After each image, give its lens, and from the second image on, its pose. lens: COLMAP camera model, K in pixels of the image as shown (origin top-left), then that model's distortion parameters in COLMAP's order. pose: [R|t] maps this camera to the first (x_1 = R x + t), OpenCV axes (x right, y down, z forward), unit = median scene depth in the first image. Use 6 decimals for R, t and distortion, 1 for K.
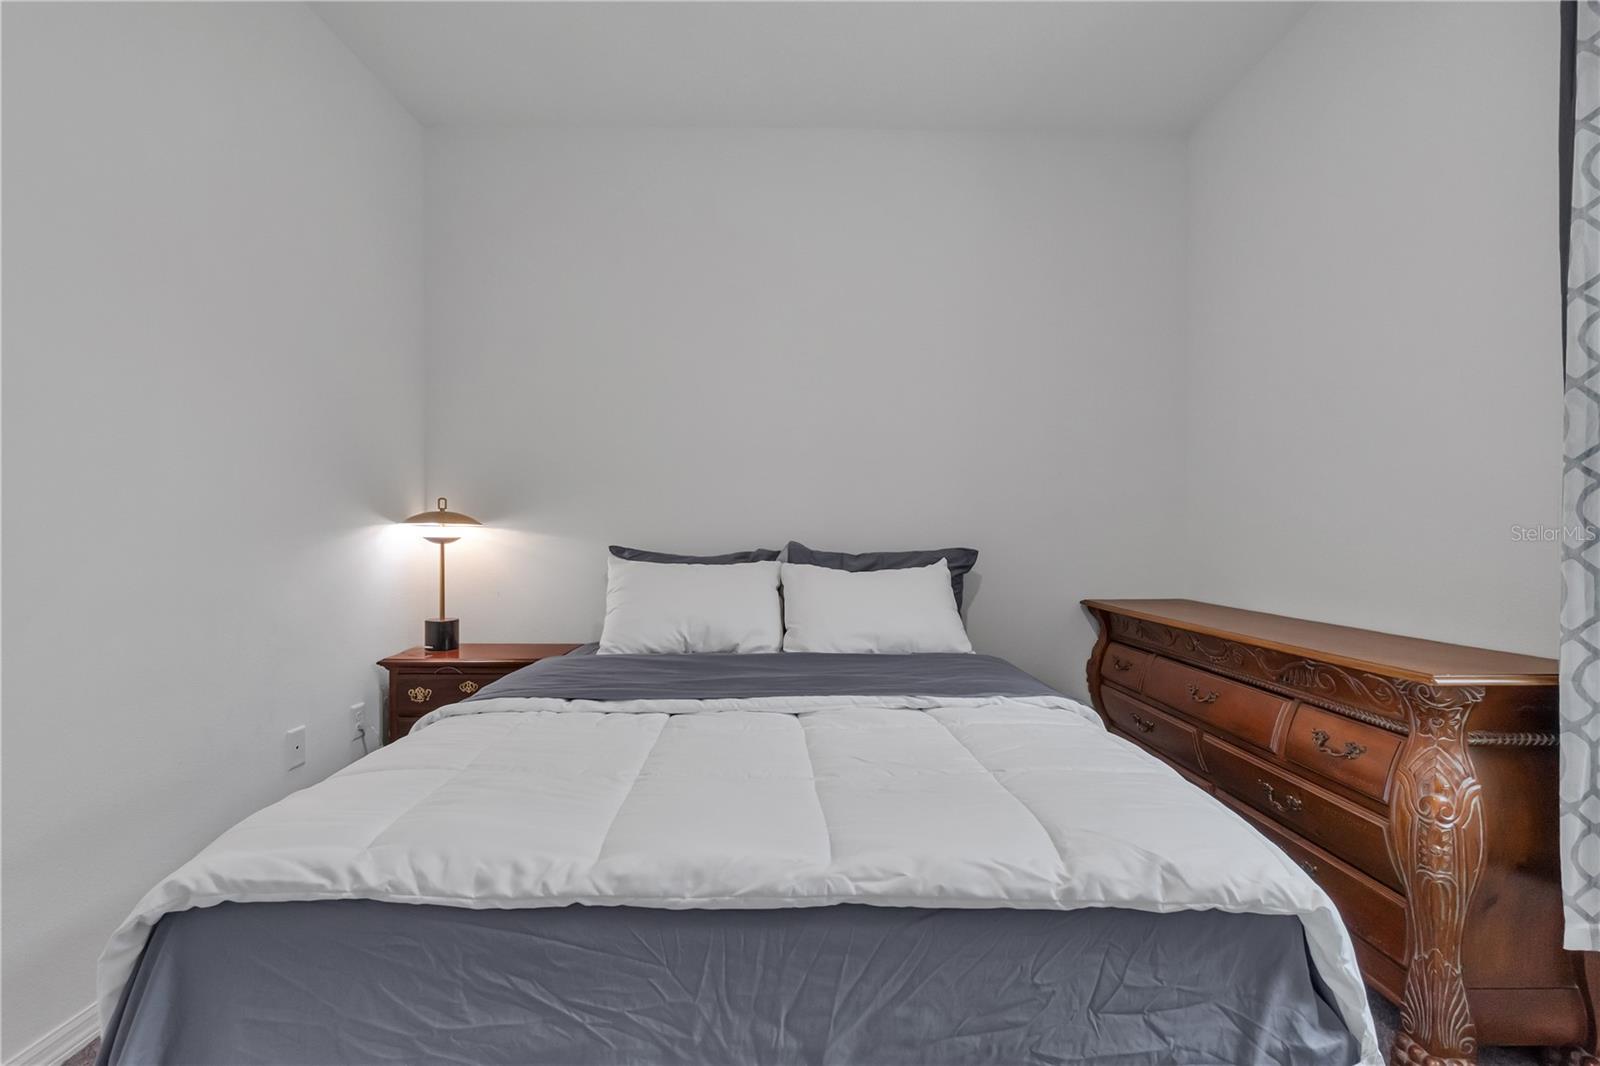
lens RADIAL K [[704.9, 0, 800.0], [0, 704.9, 533.0], [0, 0, 1]] dist [-0.004123, -0.000197]
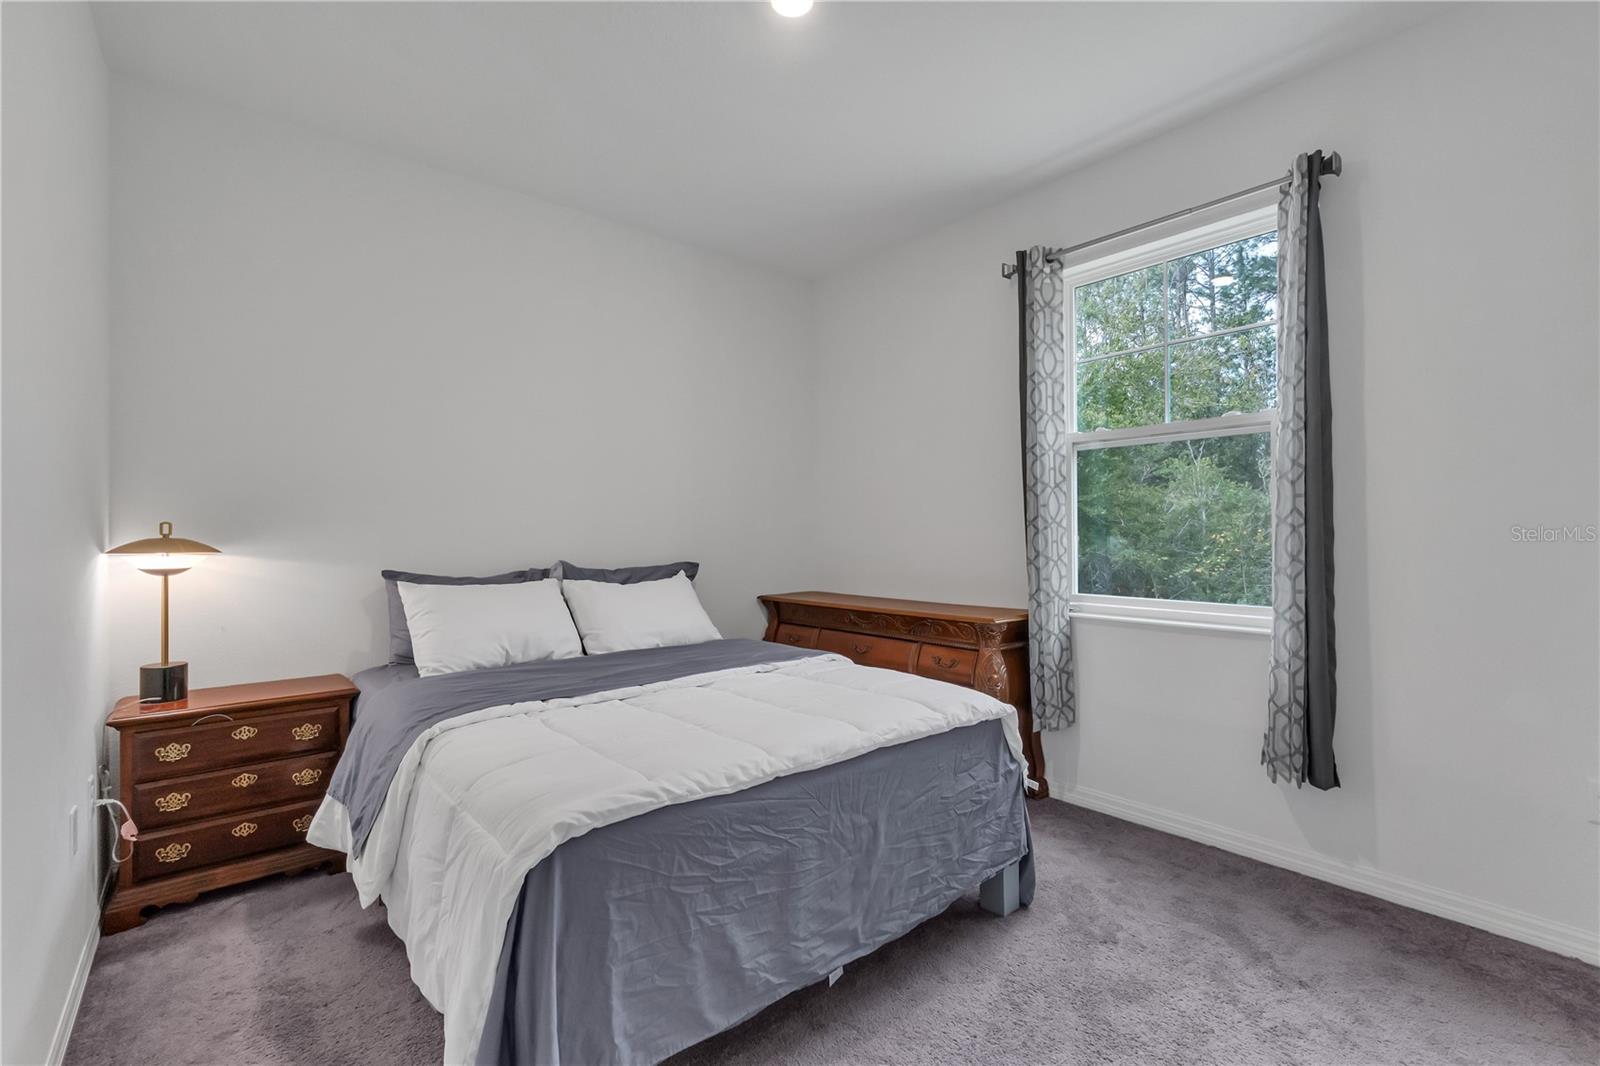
lens RADIAL K [[704.9, 0, 800.0], [0, 704.9, 533.0], [0, 0, 1]] dist [-0.004123, -0.000197]
pose [[0.769621, -0.004848, 0.638482, -0.770487], [0.005796, 0.999983, 0.000606, -0.054569], [-0.638474, 0.003234, 0.769636, -0.234161]]
